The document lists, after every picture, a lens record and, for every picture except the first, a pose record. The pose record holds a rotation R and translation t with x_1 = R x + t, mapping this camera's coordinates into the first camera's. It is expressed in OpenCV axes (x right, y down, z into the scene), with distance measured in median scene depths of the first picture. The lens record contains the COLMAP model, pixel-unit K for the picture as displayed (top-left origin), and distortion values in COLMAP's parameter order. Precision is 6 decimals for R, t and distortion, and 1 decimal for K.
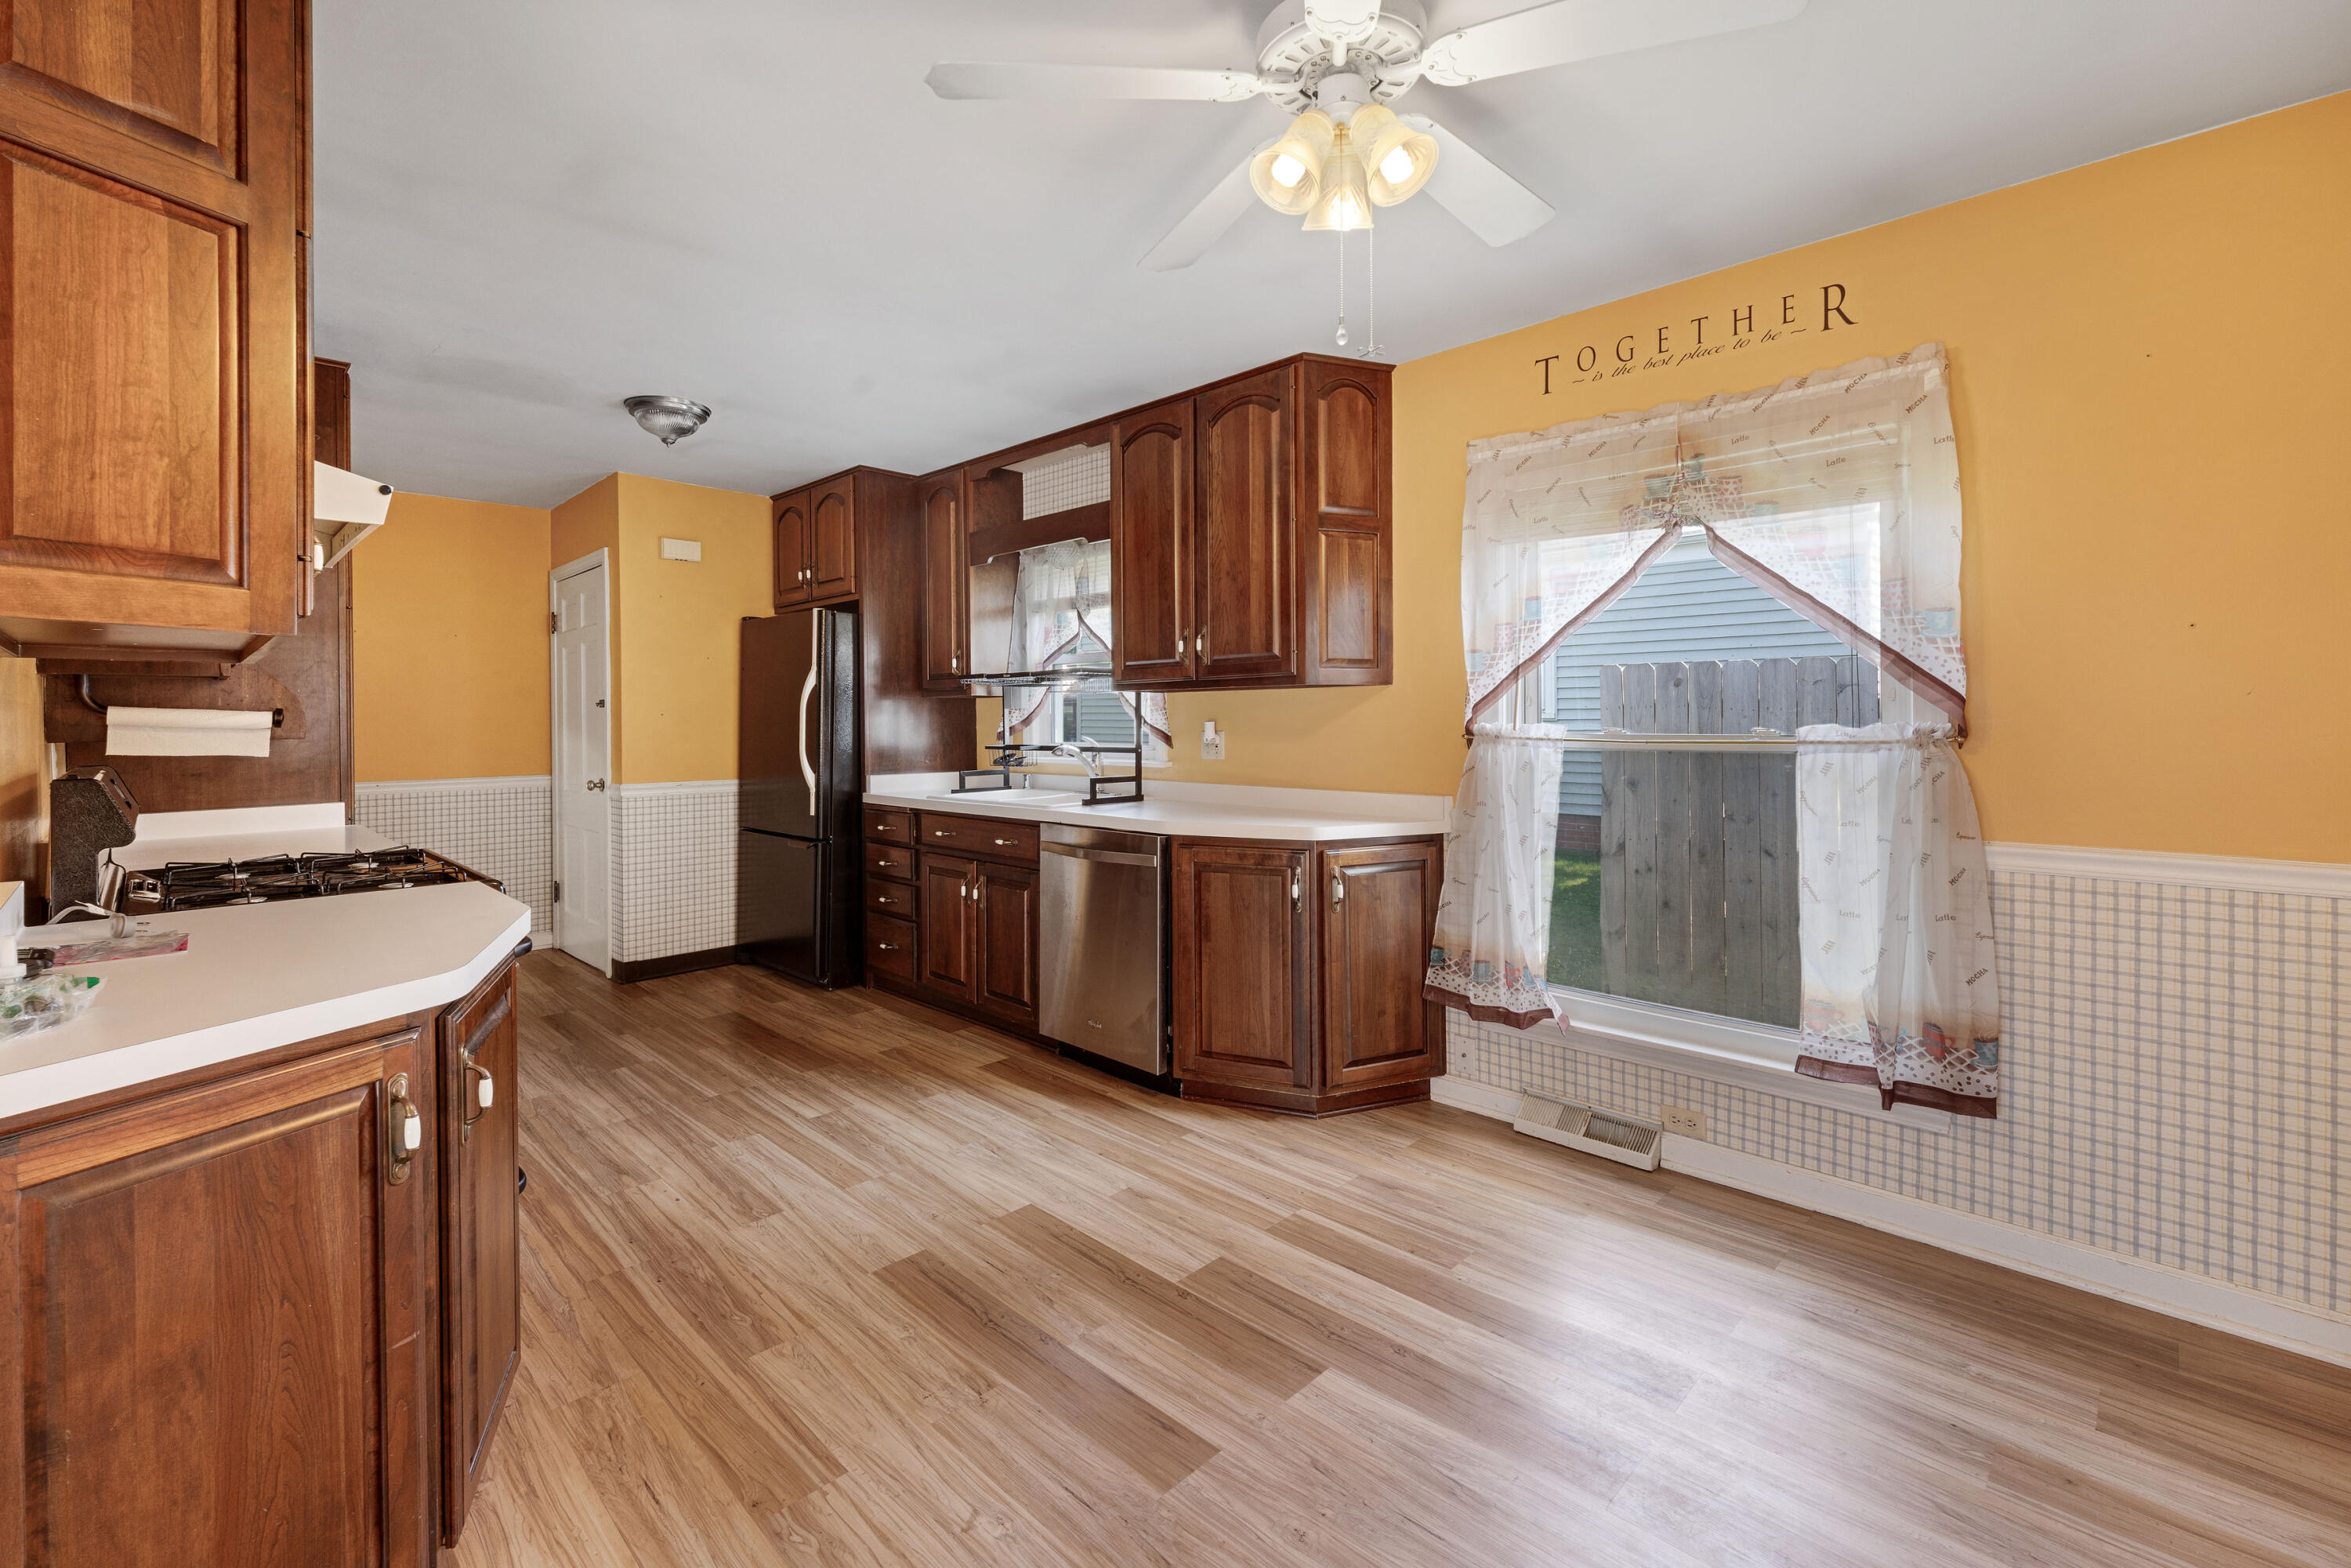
lens RADIAL K [[1032.7, 0, 1173.8], [0, 1032.7, 725.6], [0, 0, 1]] dist [0.000014, -0.005377]
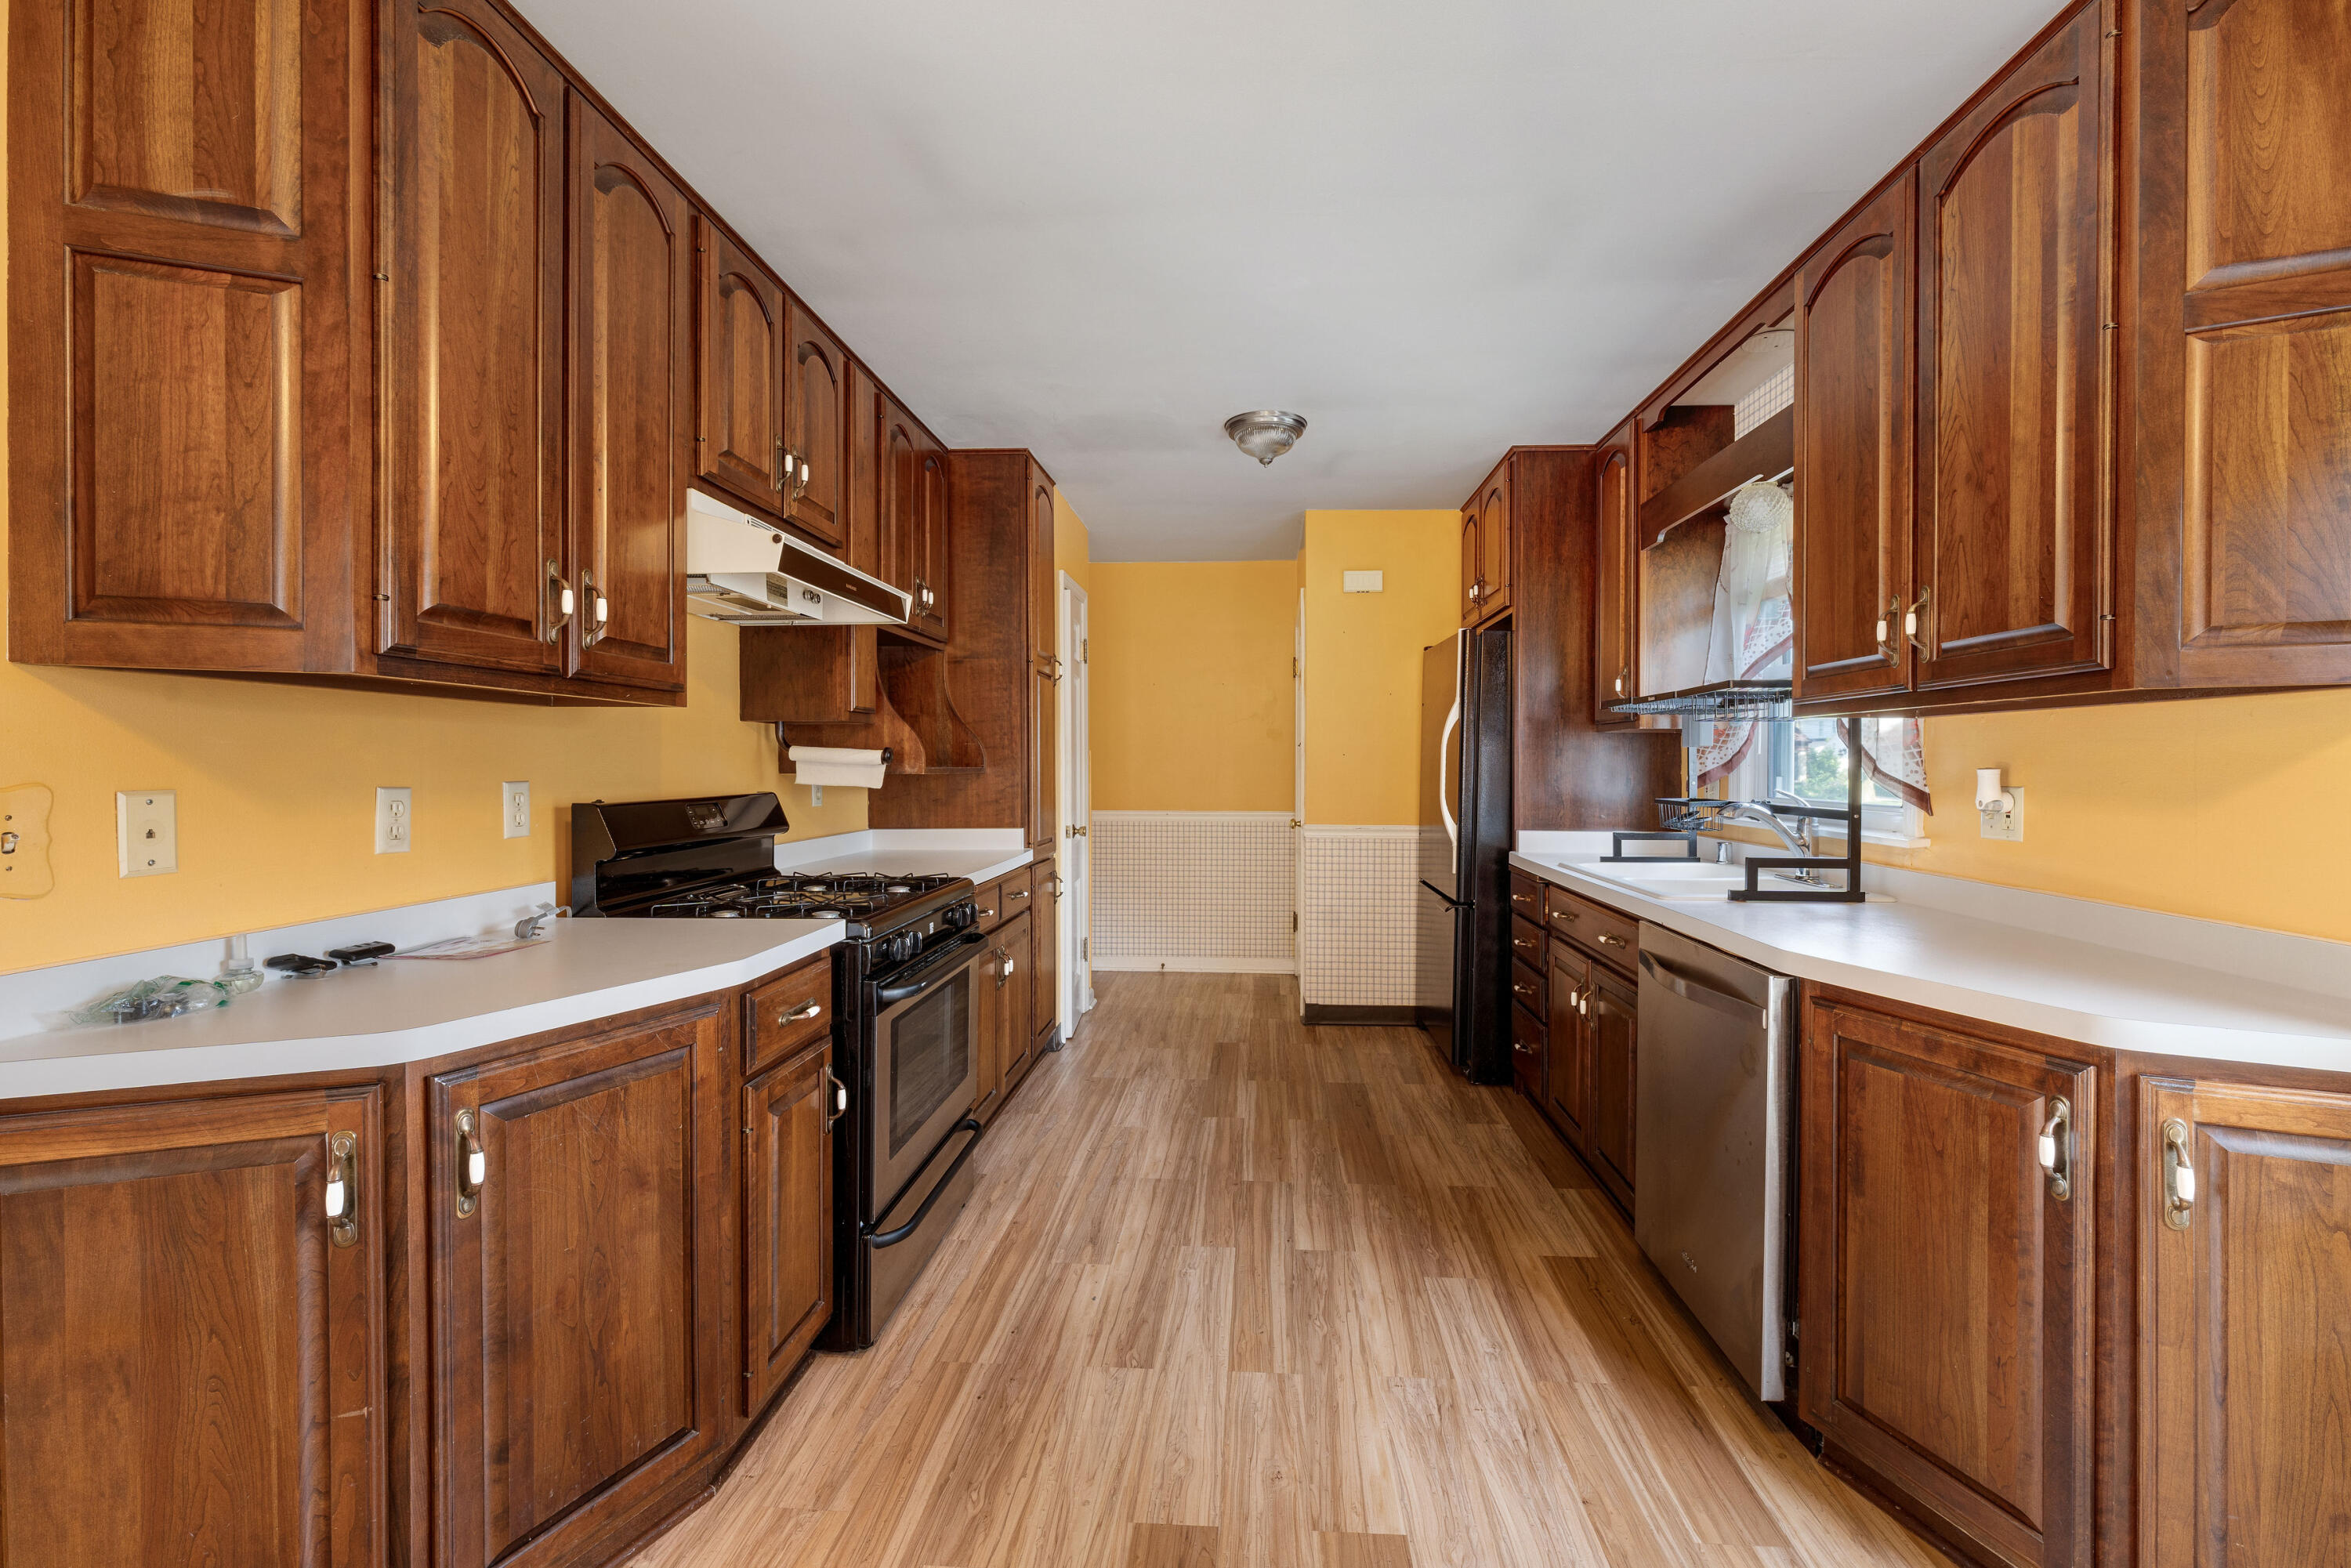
lens RADIAL K [[1019.6, 0, 1182.9], [0, 1019.6, 772.0], [0, 0, 1]] dist [-0.002203, -0.001021]
pose [[0.657622, 0.015833, -0.753181, 0.242081], [-0.011332, 0.999874, 0.011124, -0.005528], [0.753263, 0.001220, 0.657719, 0.518723]]
